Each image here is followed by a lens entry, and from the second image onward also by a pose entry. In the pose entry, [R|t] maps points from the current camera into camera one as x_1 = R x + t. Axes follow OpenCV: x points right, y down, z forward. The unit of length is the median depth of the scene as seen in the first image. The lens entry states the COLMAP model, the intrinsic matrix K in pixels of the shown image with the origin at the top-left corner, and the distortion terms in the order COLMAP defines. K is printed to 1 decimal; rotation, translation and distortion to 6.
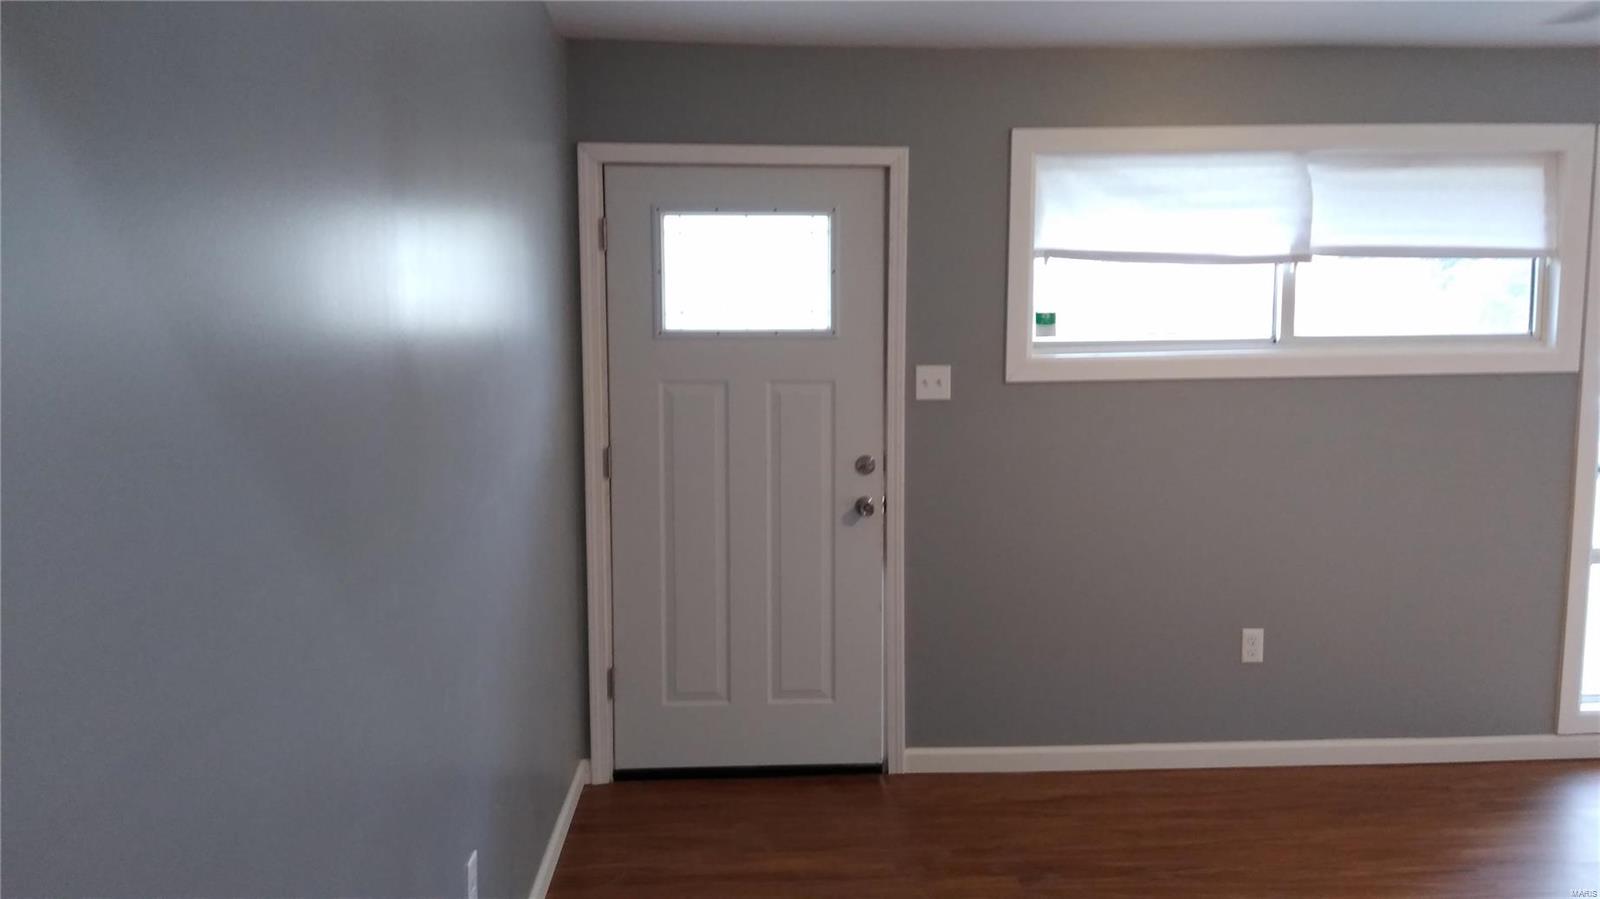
lens RADIAL K [[1235.8, 0, 800.0], [0, 1235.8, 449.5], [0, 0, 1]] dist [0.091111, -0.147911]
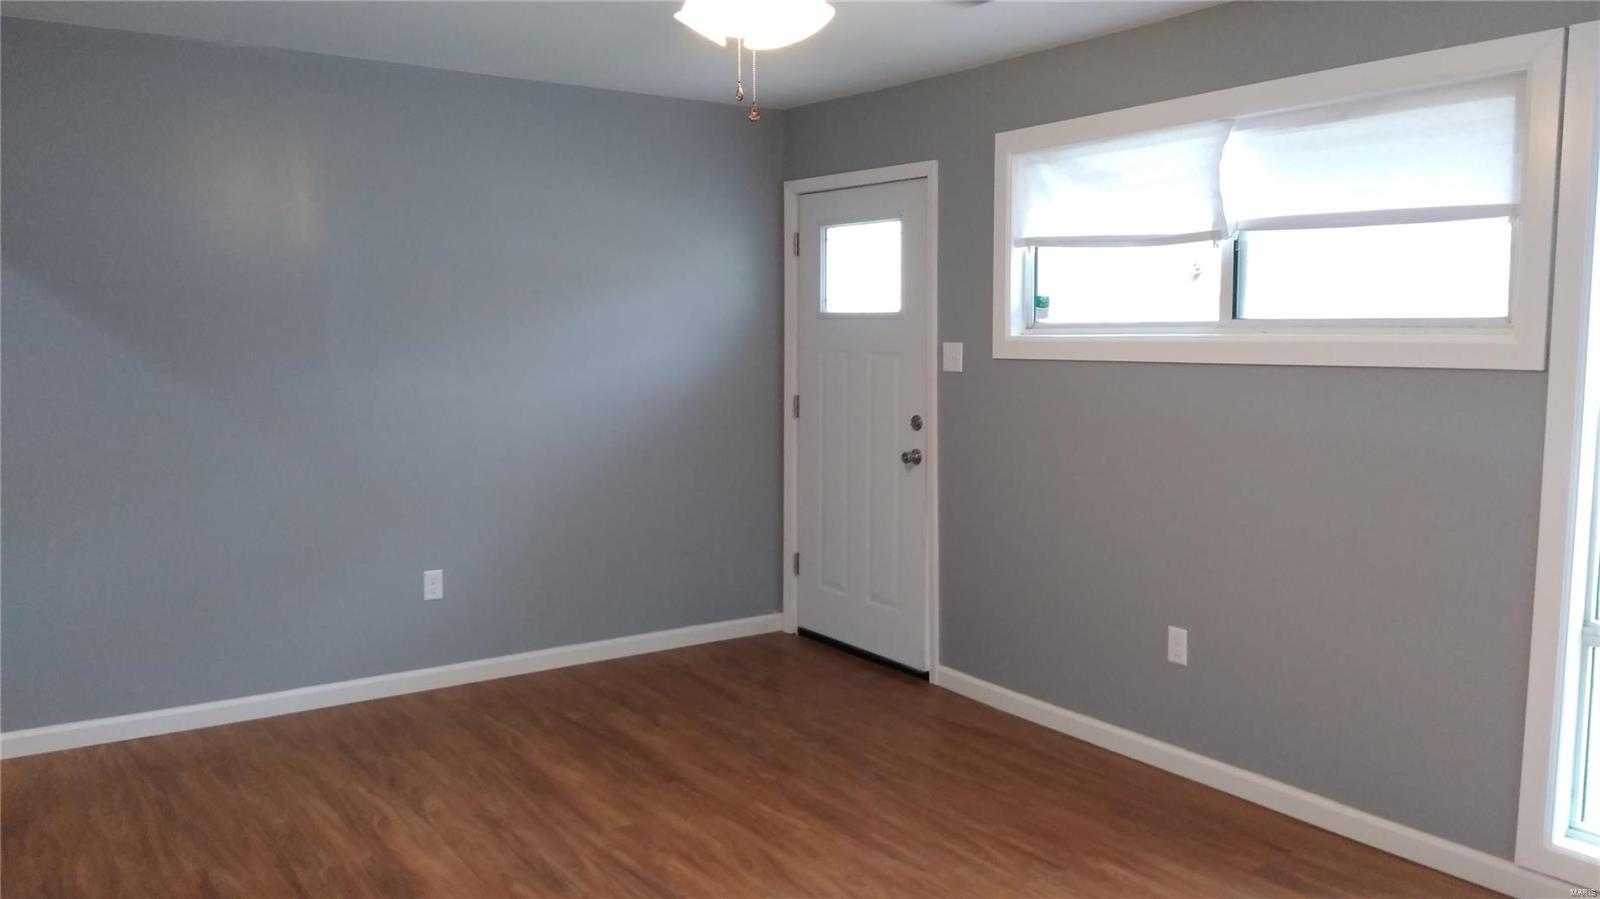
lens RADIAL K [[1235.8, 0, 800.0], [0, 1235.8, 449.5], [0, 0, 1]] dist [0.091111, -0.147911]
pose [[0.527299, 0.093742, -0.844493, 1.025608], [-0.090506, 0.994438, 0.053875, -0.016612], [0.844845, 0.048024, 0.532851, 0.253060]]
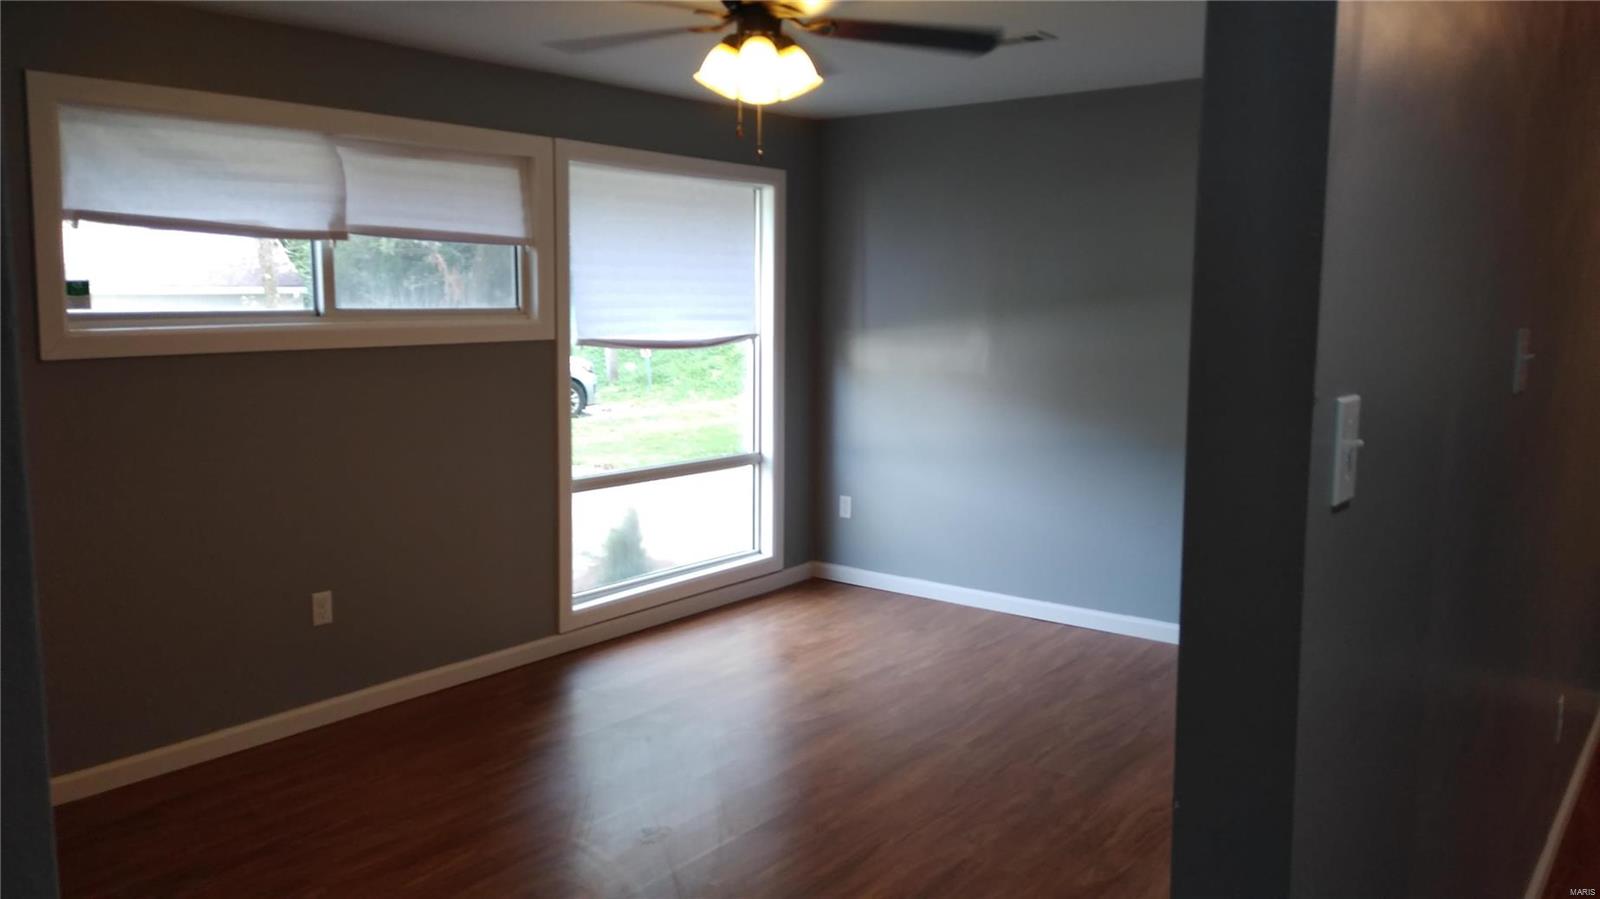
lens RADIAL K [[1235.8, 0, 800.0], [0, 1235.8, 449.5], [0, 0, 1]] dist [0.091111, -0.147911]
pose [[0.643280, -0.084561, 0.760947, -0.165012], [0.069376, 0.996231, 0.052058, -0.000837], [-0.762482, 0.019304, 0.646722, 0.025165]]
